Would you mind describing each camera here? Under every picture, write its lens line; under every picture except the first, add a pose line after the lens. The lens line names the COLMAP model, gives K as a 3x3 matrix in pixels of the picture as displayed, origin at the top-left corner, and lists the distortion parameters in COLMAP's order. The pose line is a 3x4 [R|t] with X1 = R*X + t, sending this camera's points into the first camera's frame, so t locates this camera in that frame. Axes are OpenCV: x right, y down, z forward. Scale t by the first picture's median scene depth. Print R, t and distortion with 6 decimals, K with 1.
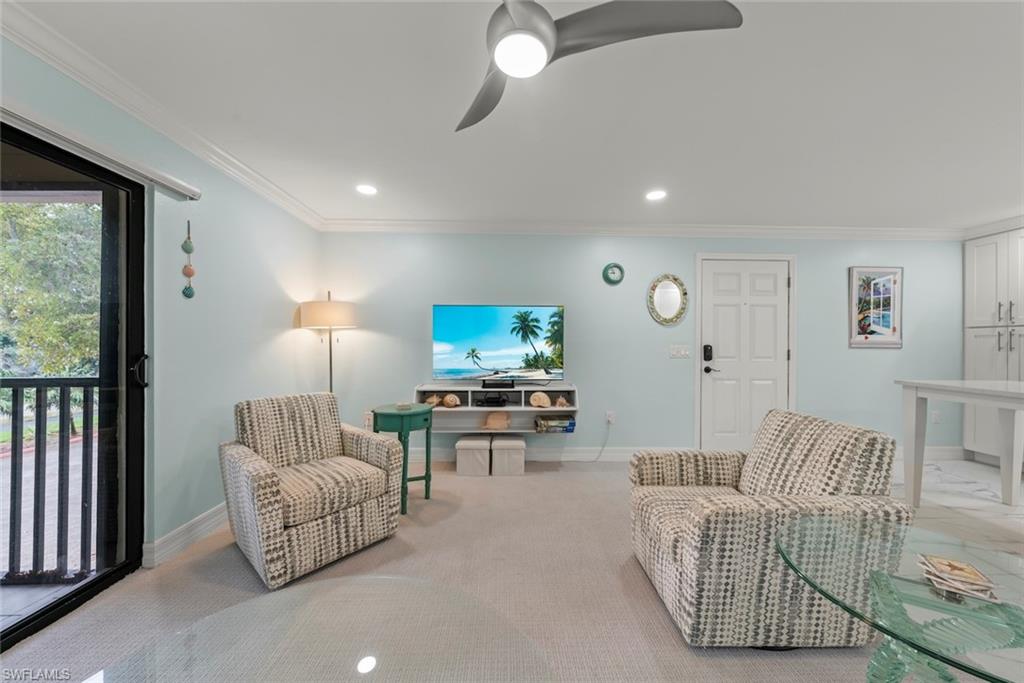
lens RADIAL K [[351.9, 0, 514.3], [0, 351.9, 344.8], [0, 0, 1]] dist [-0.001611, 0.000116]
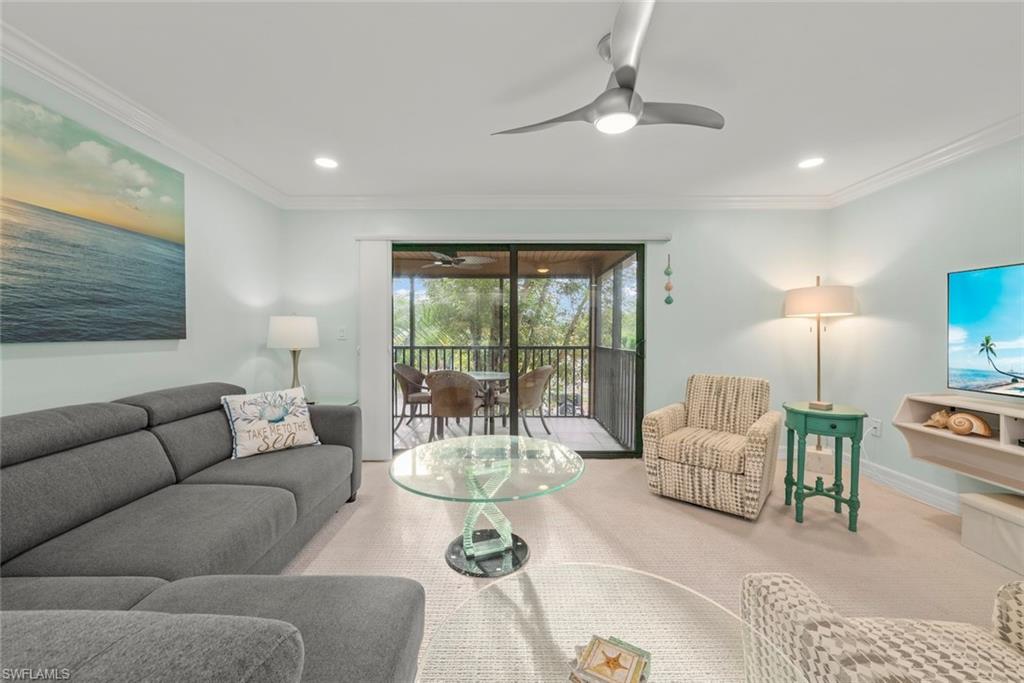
lens RADIAL K [[392.2, 0, 511.7], [0, 392.2, 340.5], [0, 0, 1]] dist [-0.002248, -0.000350]
pose [[-0.023268, 0.017825, -0.999570, 0.512103], [0.002452, 0.999839, 0.017773, -0.002700], [0.999726, -0.002038, -0.023308, 0.209977]]
